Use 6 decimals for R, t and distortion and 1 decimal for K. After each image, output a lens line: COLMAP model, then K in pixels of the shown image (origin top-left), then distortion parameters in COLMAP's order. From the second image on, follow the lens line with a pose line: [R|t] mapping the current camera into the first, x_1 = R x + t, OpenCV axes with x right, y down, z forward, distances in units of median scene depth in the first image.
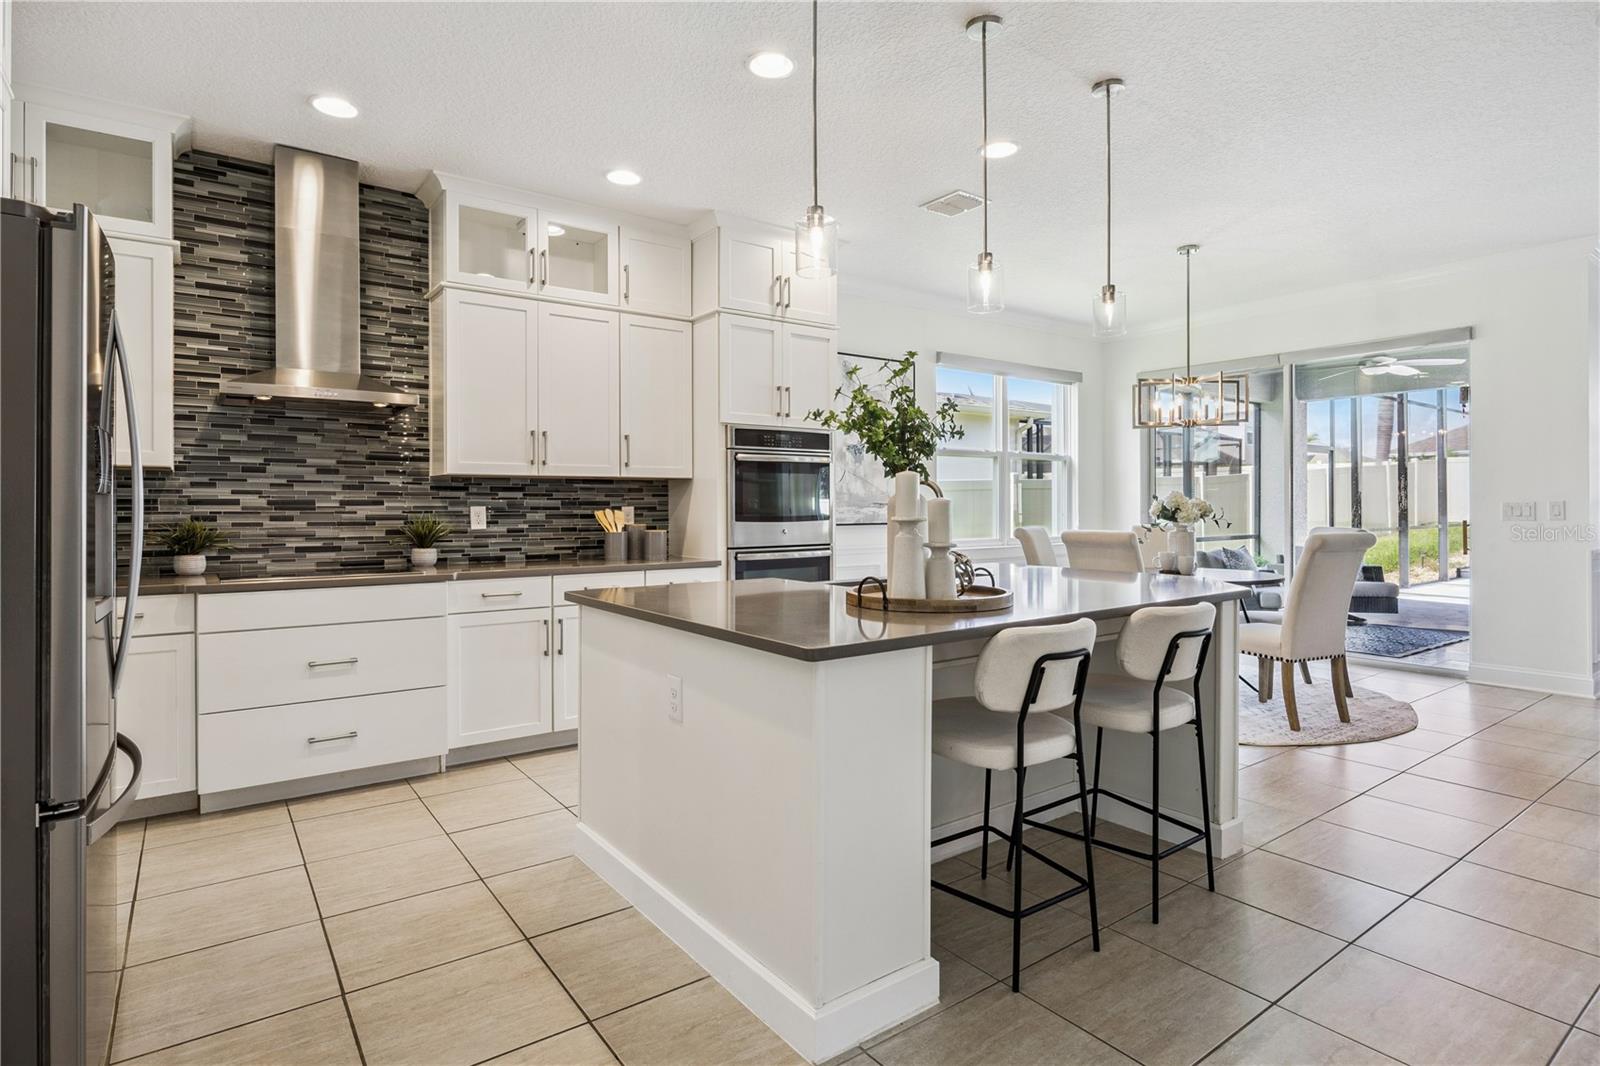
lens RADIAL K [[822.2, 0, 790.7], [0, 822.2, 512.3], [0, 0, 1]] dist [-0.012189, 0.001875]
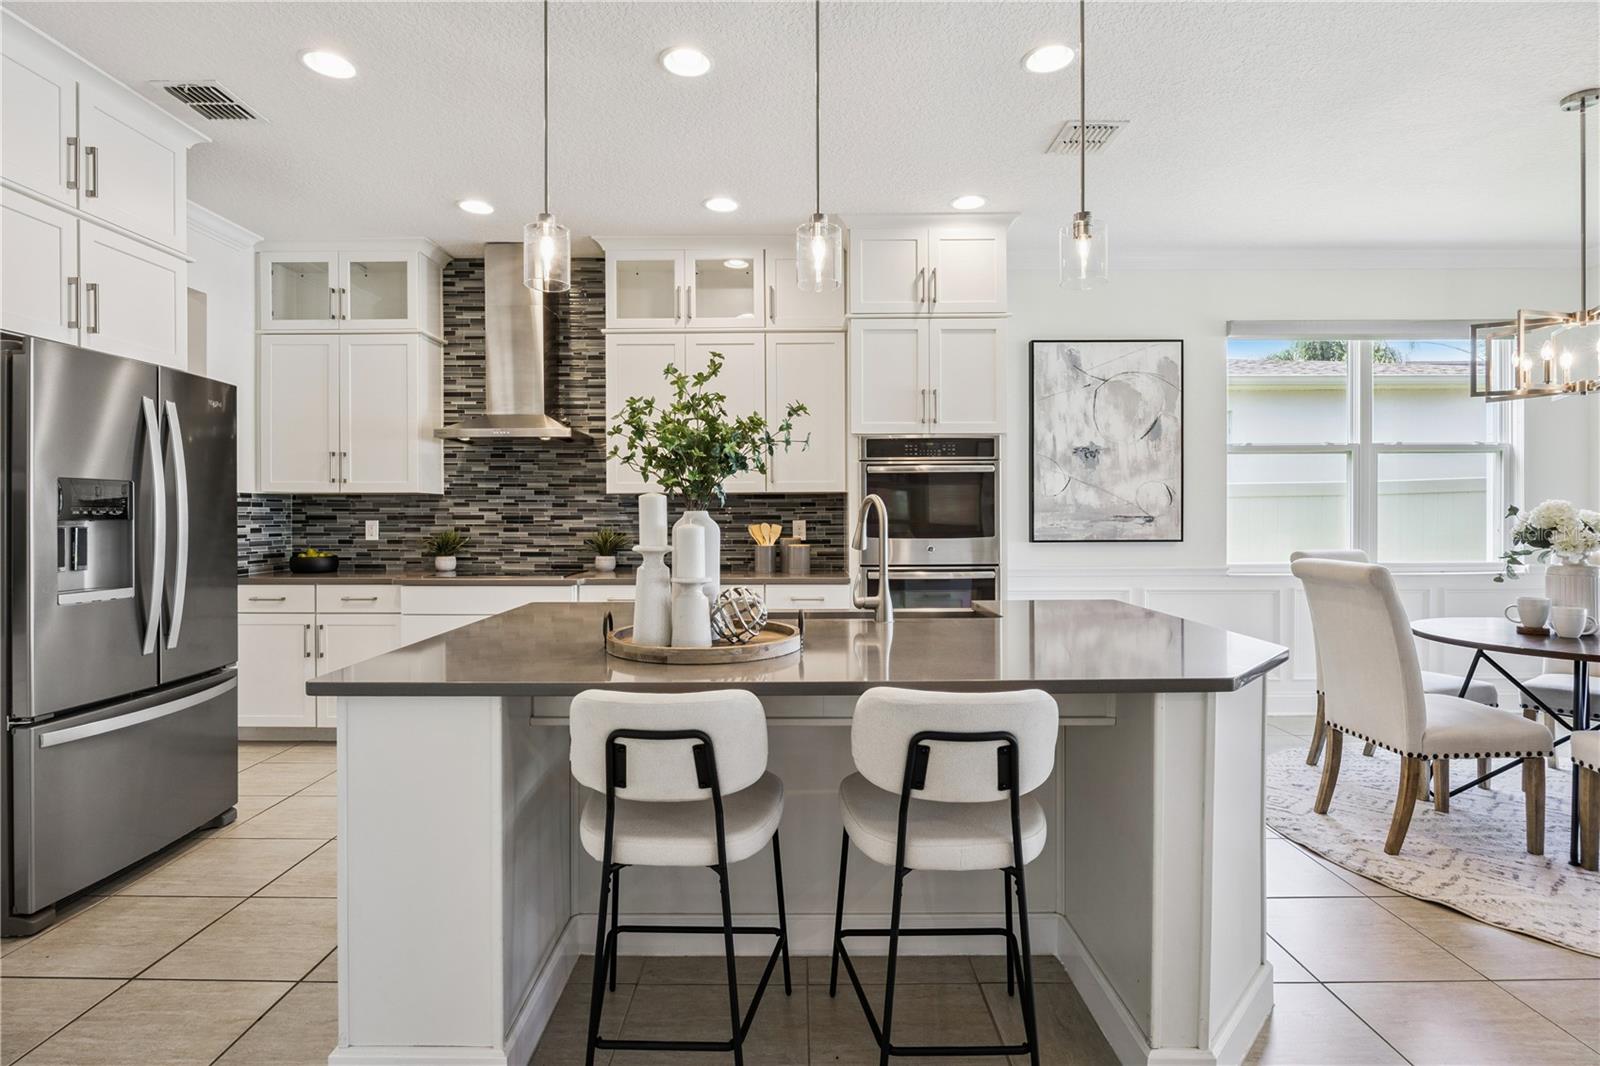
lens RADIAL K [[787.2, 0, 792.6], [0, 787.2, 520.7], [0, 0, 1]] dist [-0.004741, -0.002582]
pose [[0.807931, 0.006175, -0.589245, 0.446043], [-0.002901, 0.999975, 0.006501, -0.015369], [0.589271, -0.003543, 0.807928, 0.241549]]
